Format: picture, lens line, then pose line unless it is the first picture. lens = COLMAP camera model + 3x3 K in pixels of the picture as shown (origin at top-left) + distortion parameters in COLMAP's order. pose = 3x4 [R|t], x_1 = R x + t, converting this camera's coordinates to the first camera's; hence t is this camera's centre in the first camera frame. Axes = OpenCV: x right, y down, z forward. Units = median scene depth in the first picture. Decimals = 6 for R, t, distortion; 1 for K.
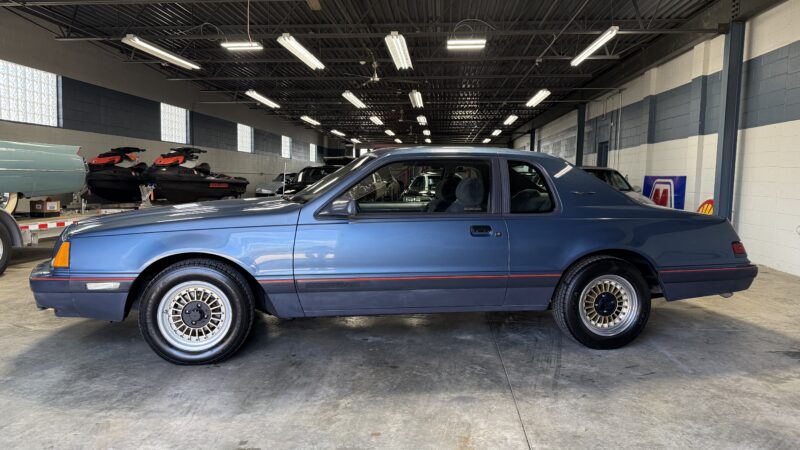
lens RADIAL K [[566.2, 0, 387.6], [0, 566.2, 222.5], [0, 0, 1]] dist [0.109076, -0.176840]
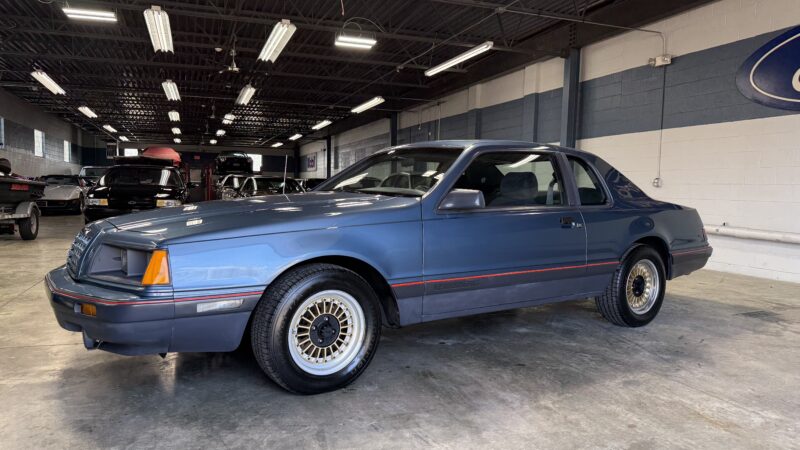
lens RADIAL K [[573.1, 0, 400.0], [0, 573.1, 225.0], [0, 0, 1]] dist [0.109854, -0.183223]
pose [[0.899960, -0.026041, 0.435194, -0.555375], [0.030046, 0.999546, -0.002323, 0.012466], [-0.434935, 0.015167, 0.900334, 0.190684]]
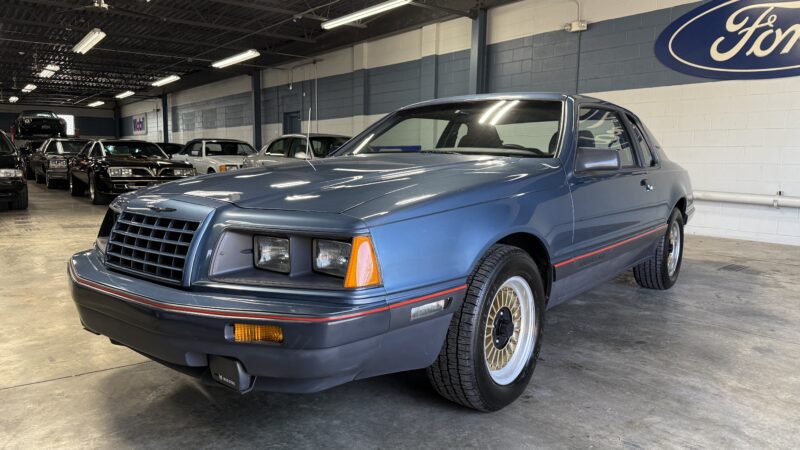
lens RADIAL K [[573.1, 0, 400.0], [0, 573.1, 225.0], [0, 0, 1]] dist [0.109854, -0.183223]
pose [[0.725945, -0.085407, 0.682429, -0.801340], [0.053432, 0.996264, 0.067845, -0.006661], [-0.685674, -0.012789, 0.727796, 0.566190]]
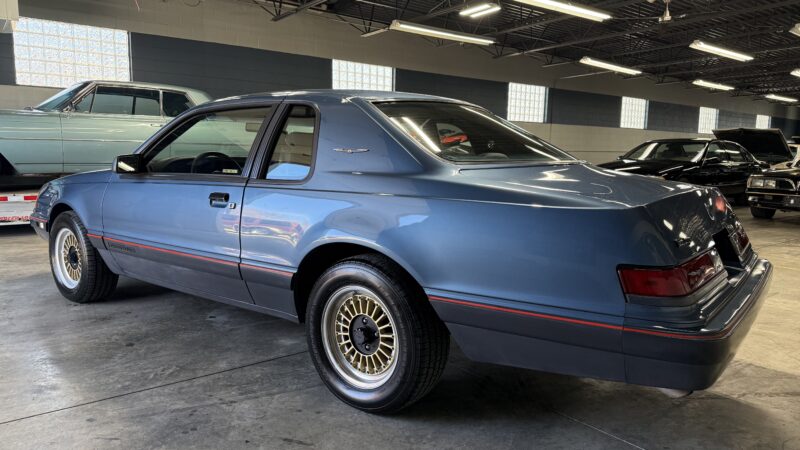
lens RADIAL K [[556.4, 0, 380.0], [0, 556.4, 236.6], [0, 0, 1]] dist [0.002188, -0.001267]
pose [[0.671275, 0.097165, -0.734812, 0.847882], [-0.057186, 0.995205, 0.079356, -0.007844], [0.738999, -0.011249, 0.673613, 0.657250]]
